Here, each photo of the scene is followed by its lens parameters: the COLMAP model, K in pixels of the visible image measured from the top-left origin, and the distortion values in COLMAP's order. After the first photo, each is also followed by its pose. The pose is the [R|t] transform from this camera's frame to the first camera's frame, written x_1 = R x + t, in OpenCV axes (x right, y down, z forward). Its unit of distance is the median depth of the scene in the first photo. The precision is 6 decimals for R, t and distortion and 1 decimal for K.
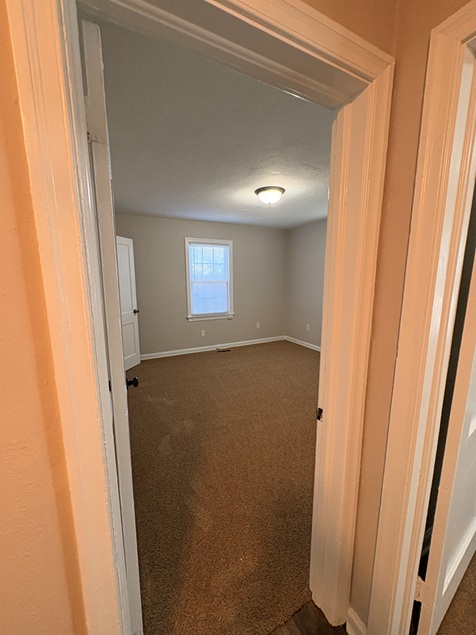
lens RADIAL K [[251.4, 0, 237.0], [0, 251.4, 317.8], [0, 0, 1]] dist [0.000294, -0.000062]
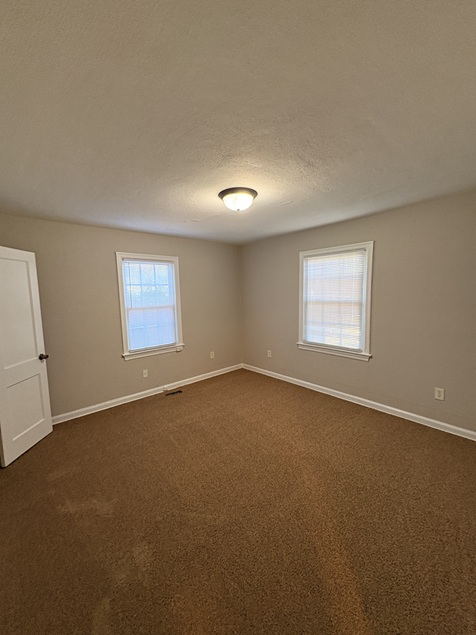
lens RADIAL K [[251.4, 0, 236.1], [0, 251.4, 317.3], [0, 0, 1]] dist [0.000294, -0.000062]
pose [[0.966278, -0.046644, 0.253240, -0.062851], [0.062772, 0.996457, -0.055980, -0.060902], [-0.249731, 0.069989, 0.965783, 0.200085]]
